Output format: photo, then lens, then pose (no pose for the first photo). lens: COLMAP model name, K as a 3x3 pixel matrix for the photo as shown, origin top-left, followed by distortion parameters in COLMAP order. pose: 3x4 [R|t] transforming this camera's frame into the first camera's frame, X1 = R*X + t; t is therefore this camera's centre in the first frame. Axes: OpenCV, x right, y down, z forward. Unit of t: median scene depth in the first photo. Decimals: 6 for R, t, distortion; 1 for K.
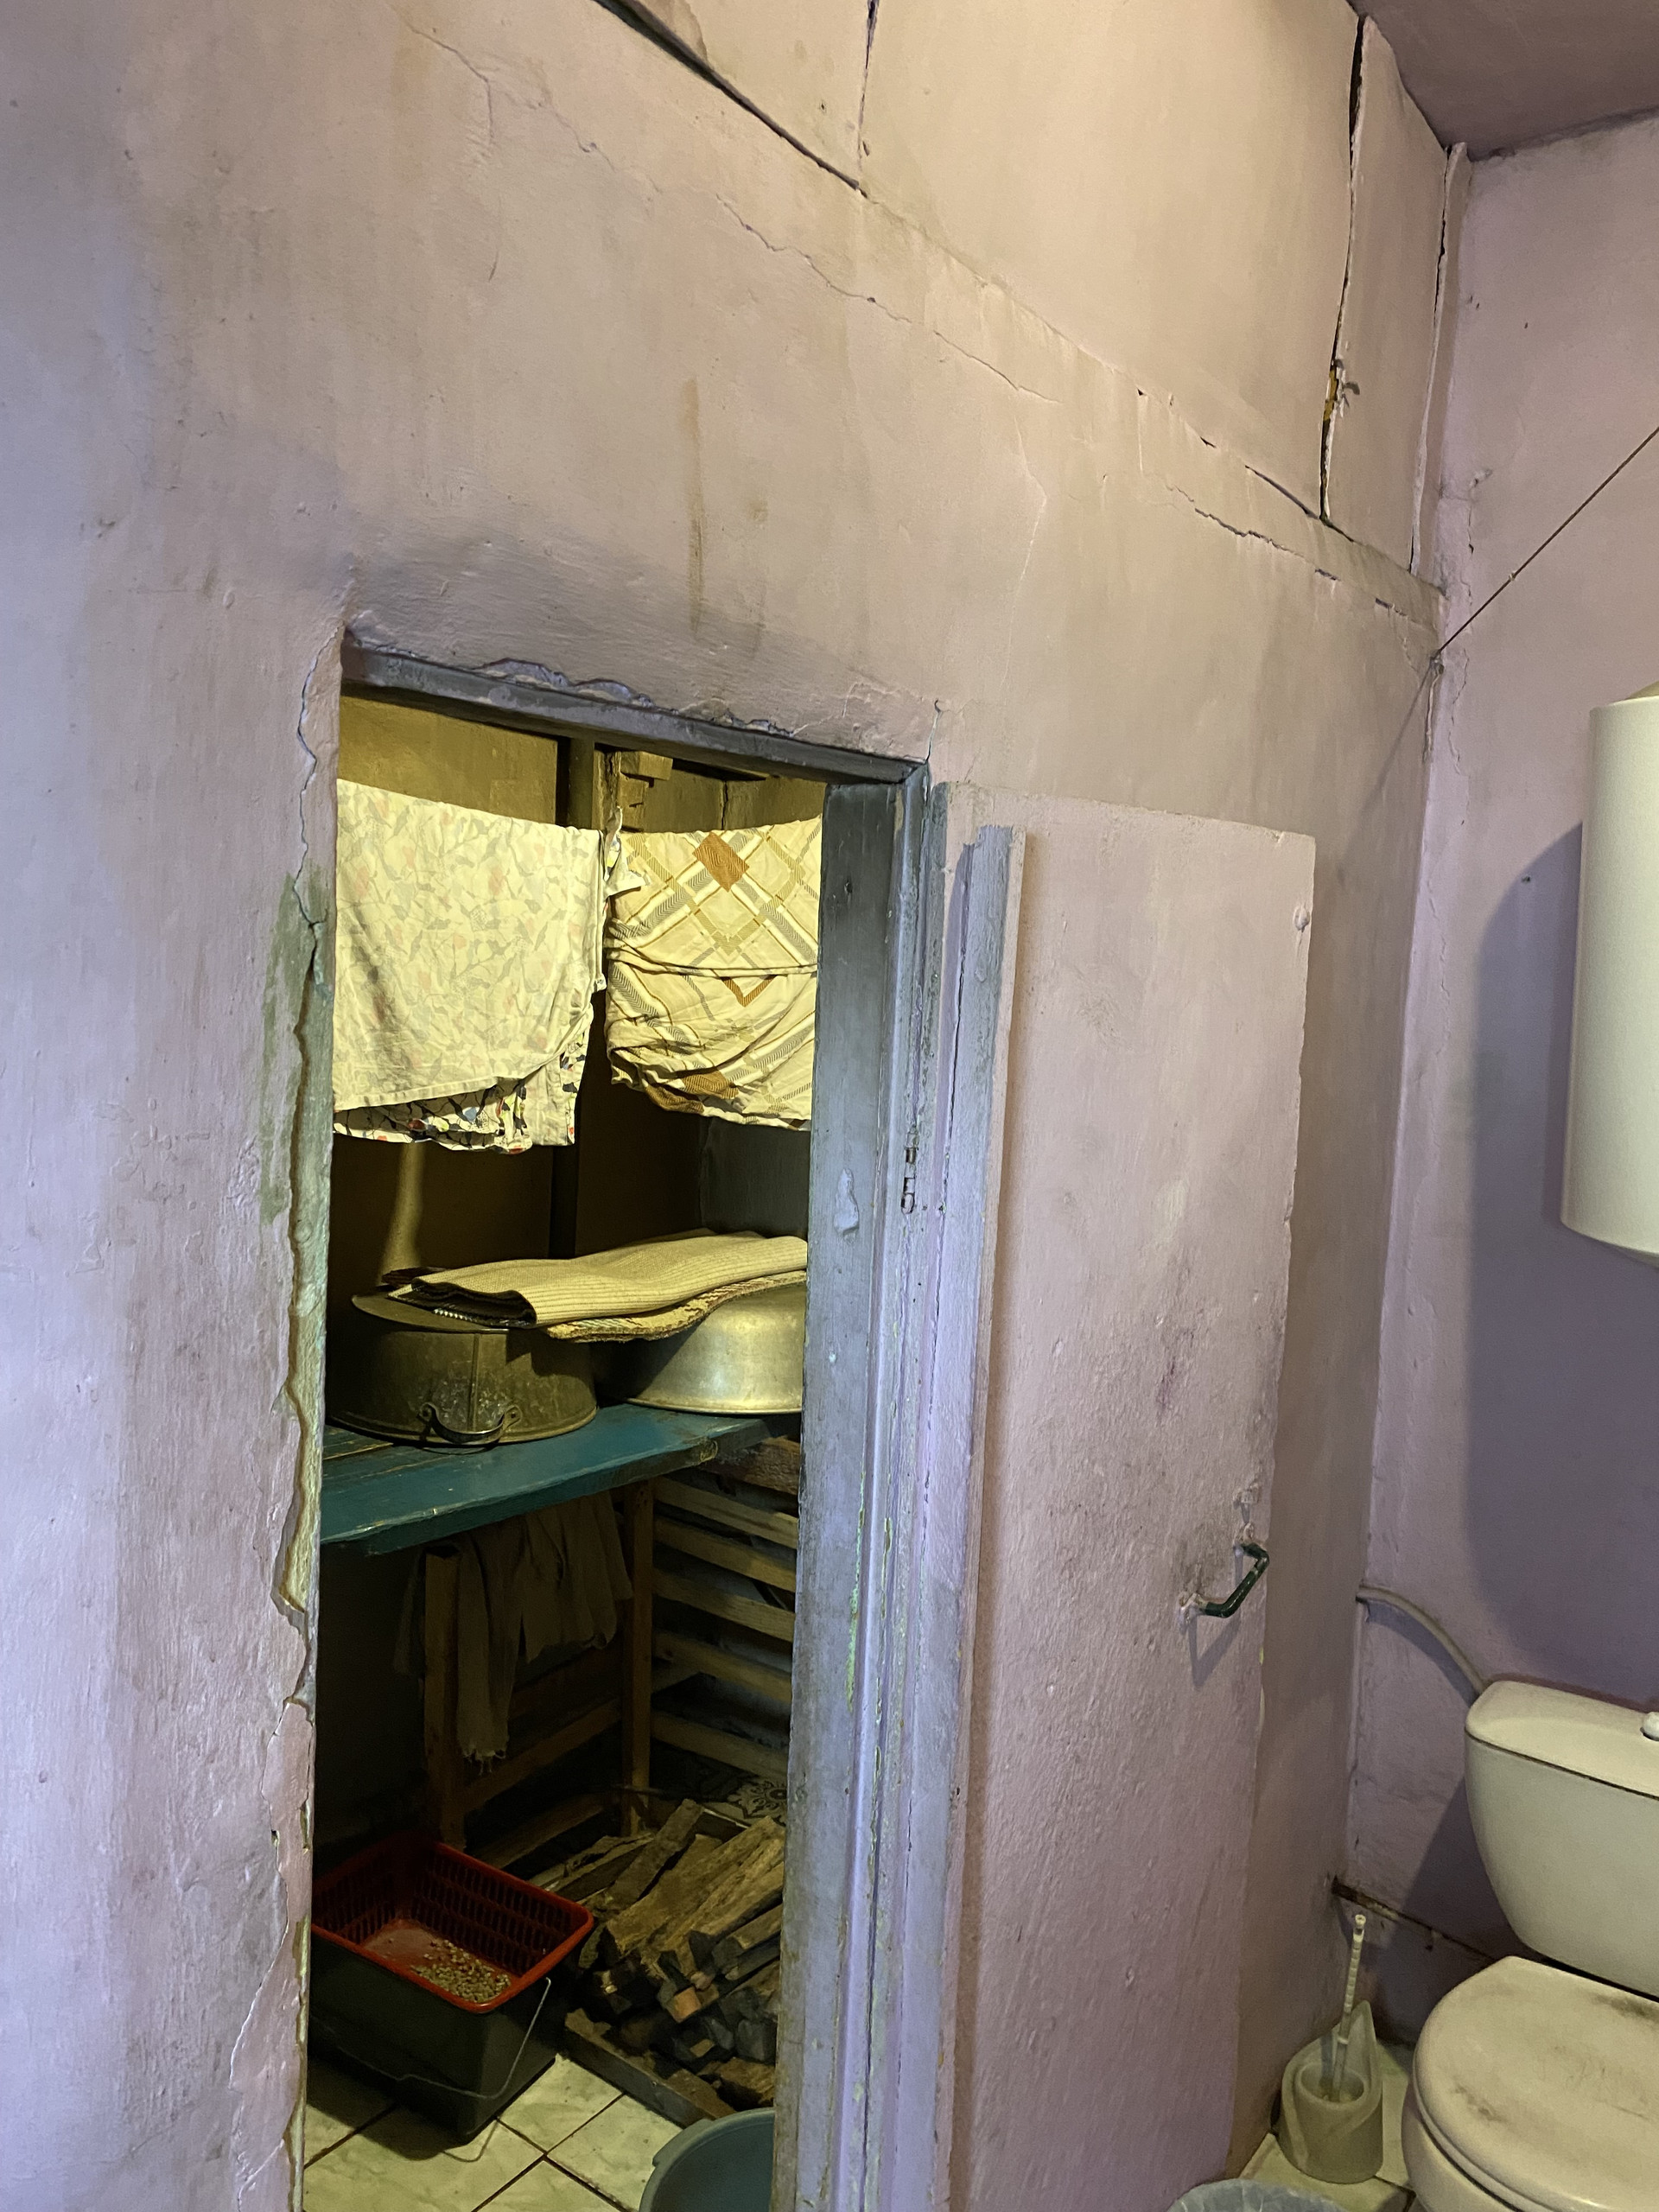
lens RADIAL K [[1637.6, 0, 828.6], [0, 1637.6, 1101.8], [0, 0, 1]] dist [0.121107, -0.261272]
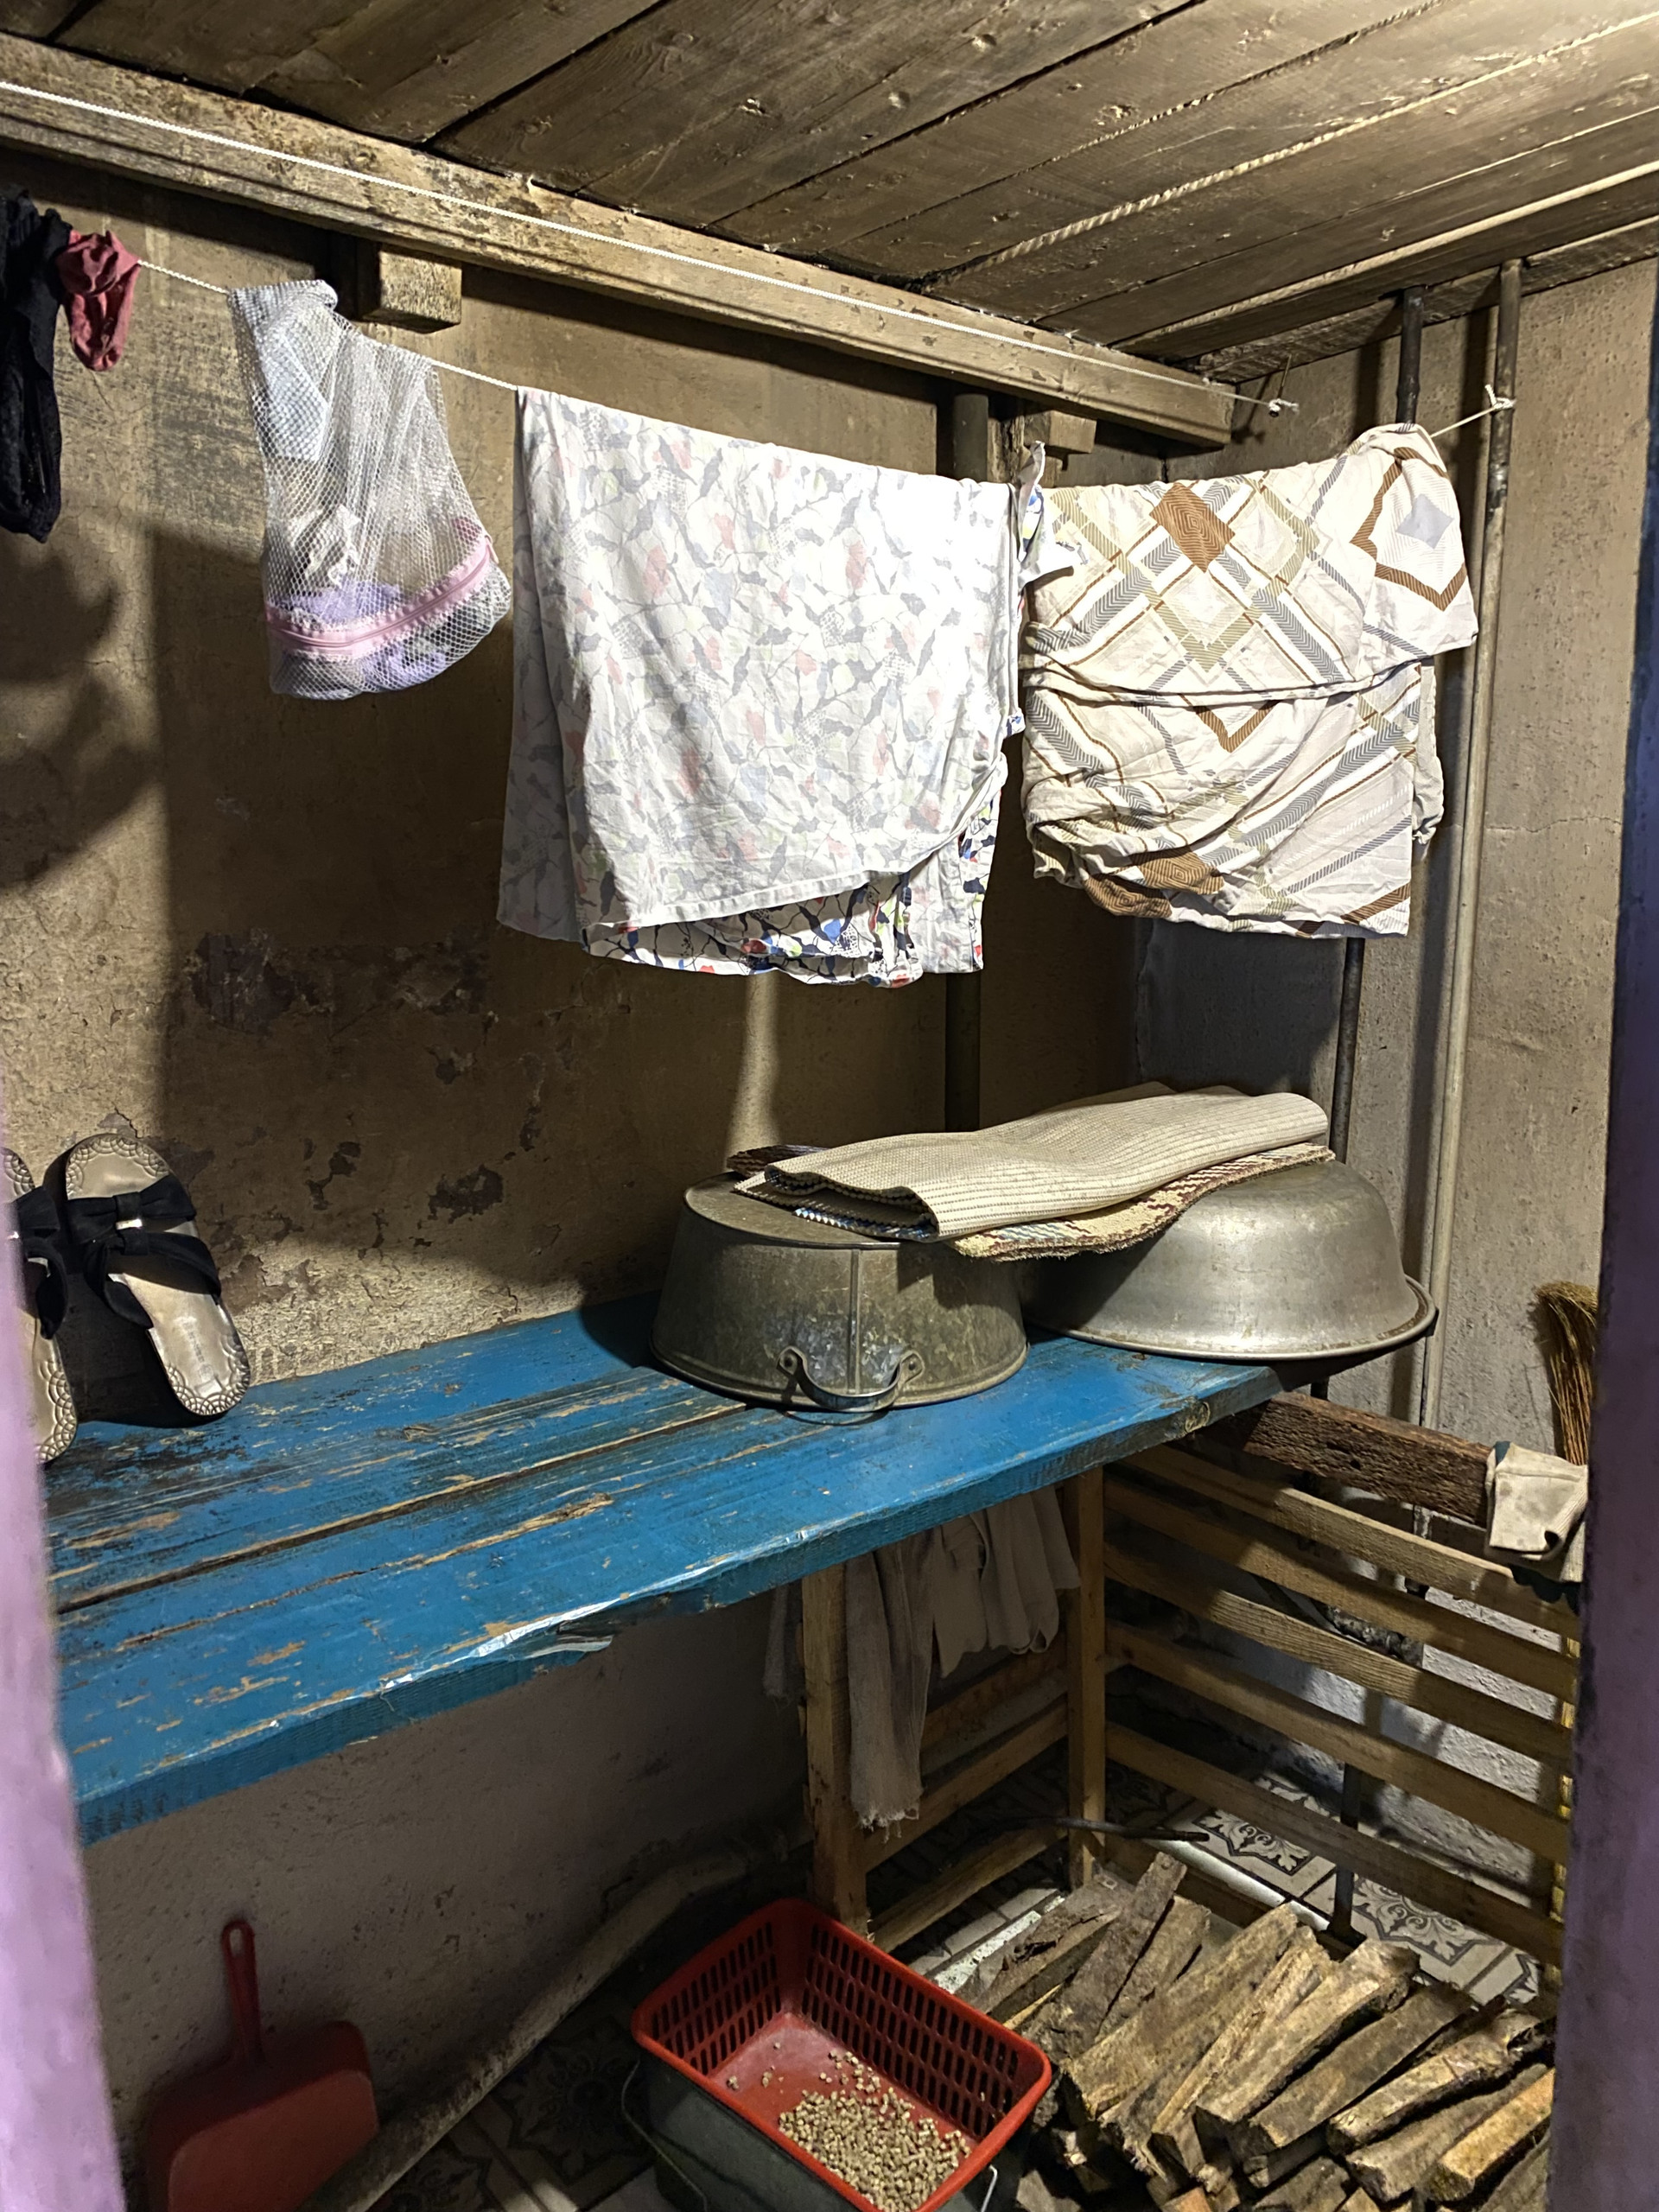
lens RADIAL K [[1637.6, 0, 828.6], [0, 1637.6, 1101.8], [0, 0, 1]] dist [0.121107, -0.261272]
pose [[0.974461, -0.017844, -0.223848, -0.067243], [0.039834, 0.994765, 0.094108, 0.013900], [0.220997, -0.100621, 0.970070, 0.328068]]
